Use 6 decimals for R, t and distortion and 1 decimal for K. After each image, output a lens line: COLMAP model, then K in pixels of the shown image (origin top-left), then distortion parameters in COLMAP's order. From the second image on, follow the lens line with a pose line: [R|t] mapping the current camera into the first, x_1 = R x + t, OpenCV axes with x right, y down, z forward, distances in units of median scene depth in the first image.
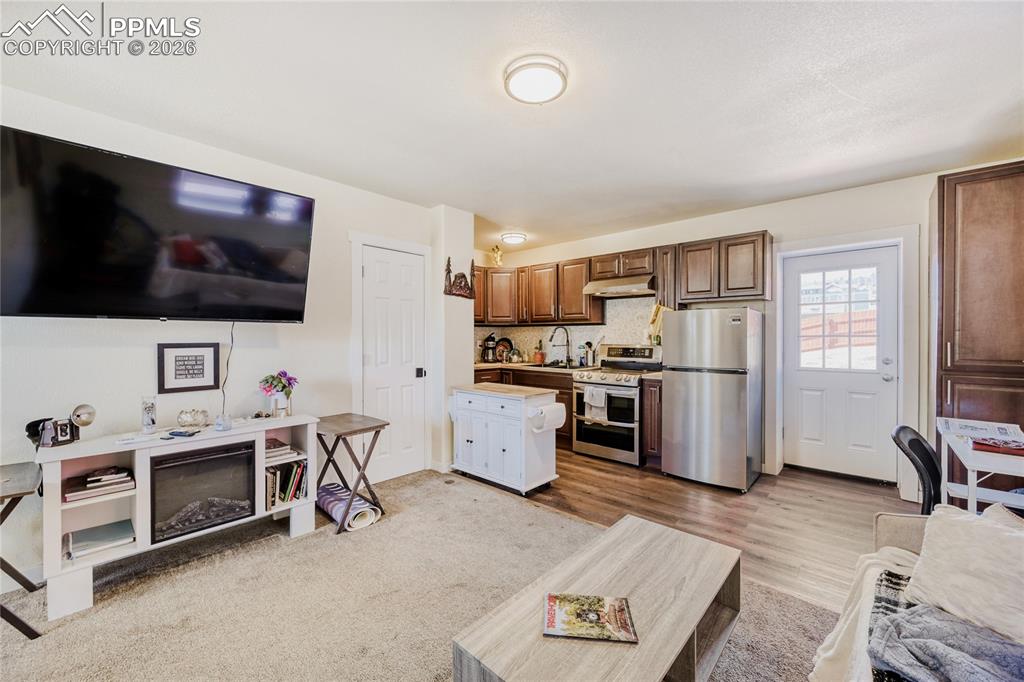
lens RADIAL K [[404.7, 0, 503.6], [0, 404.7, 341.7], [0, 0, 1]] dist [0.000618, -0.000042]
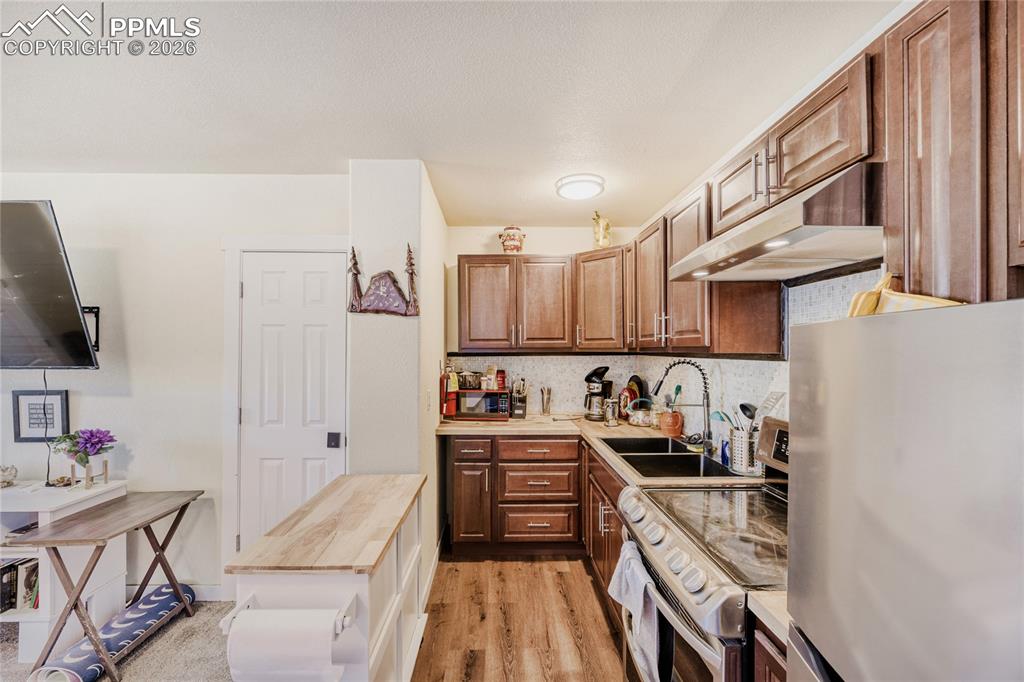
lens RADIAL K [[404.7, 0, 511.4], [0, 404.7, 346.1], [0, 0, 1]] dist [0.000618, -0.000042]
pose [[0.692995, -0.005390, -0.720922, 0.435663], [-0.006653, 0.999882, -0.013871, -0.062236], [0.720912, 0.014409, 0.692877, 0.767435]]
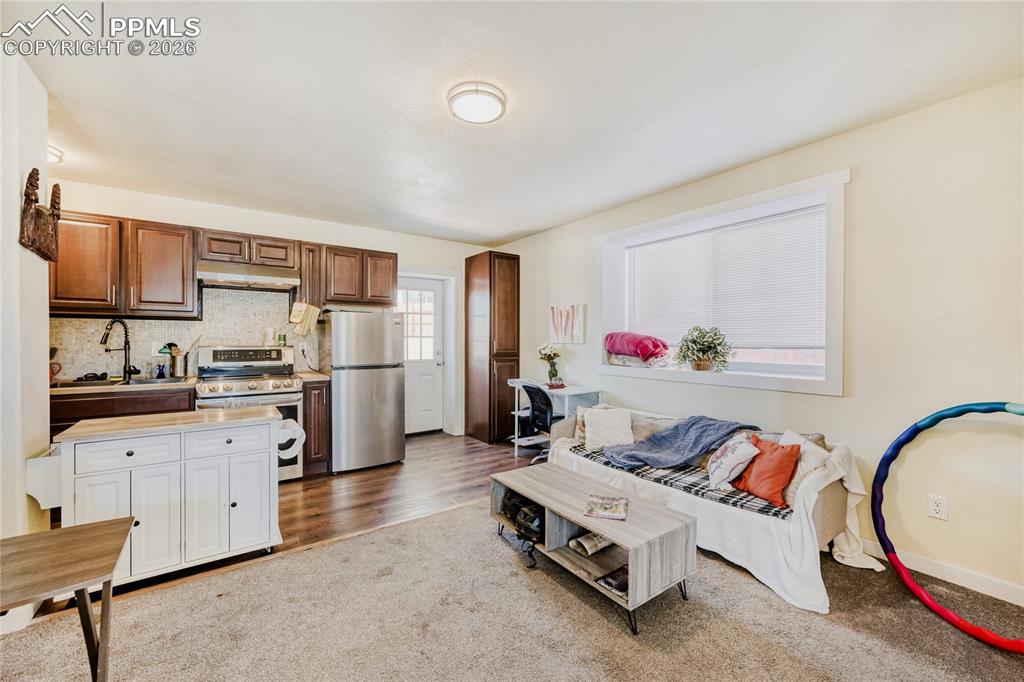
lens RADIAL K [[404.7, 0, 524.5], [0, 404.7, 342.5], [0, 0, 1]] dist [0.000618, -0.000042]
pose [[0.184378, -0.014063, 0.982755, -0.502049], [0.005643, 0.999896, 0.013250, -0.009296], [-0.982839, 0.003103, 0.184438, 0.345038]]
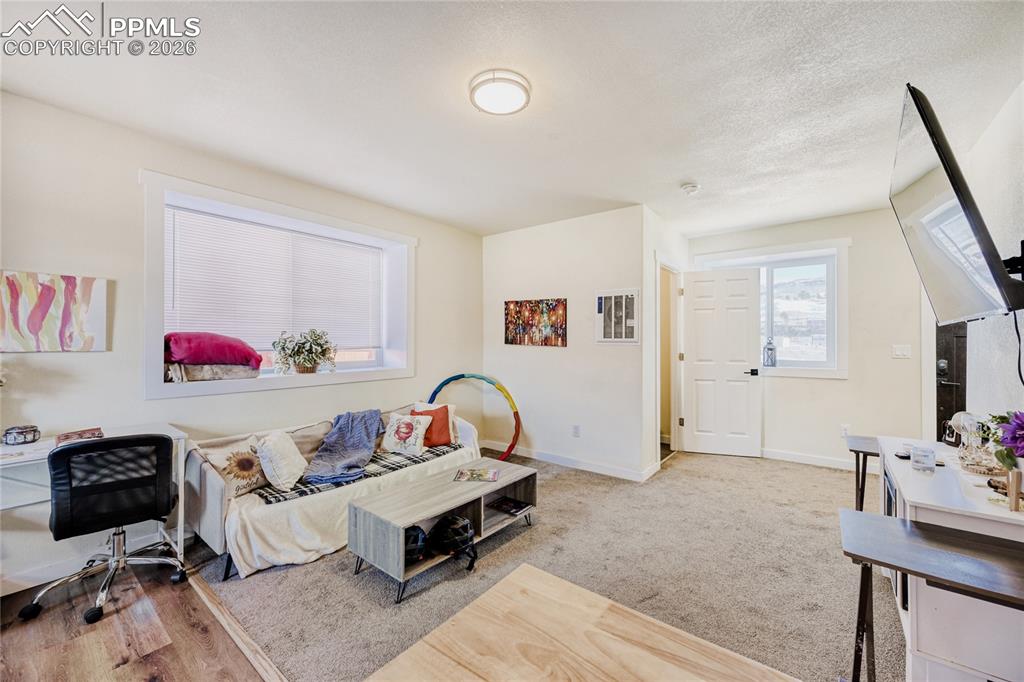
lens RADIAL K [[404.7, 0, 517.2], [0, 404.7, 340.5], [0, 0, 1]] dist [0.000618, -0.000042]
pose [[-0.997228, -0.001809, -0.074381, 0.058638], [-0.002194, 0.999985, 0.005102, -0.010387], [0.074370, 0.005251, -0.997217, 1.050045]]
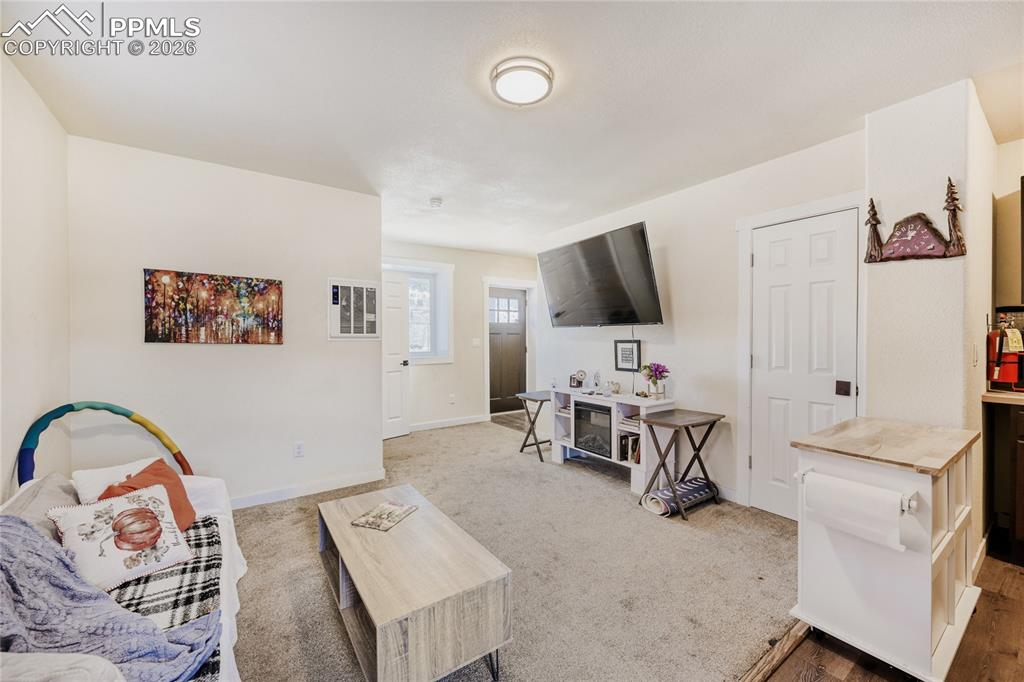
lens RADIAL K [[404.7, 0, 518.1], [0, 404.7, 340.4], [0, 0, 1]] dist [0.000618, -0.000042]
pose [[-0.210942, 0.009459, -0.977453, 0.555237], [-0.003961, 0.999937, 0.010532, -0.006593], [0.977491, 0.006094, -0.210891, 0.622397]]
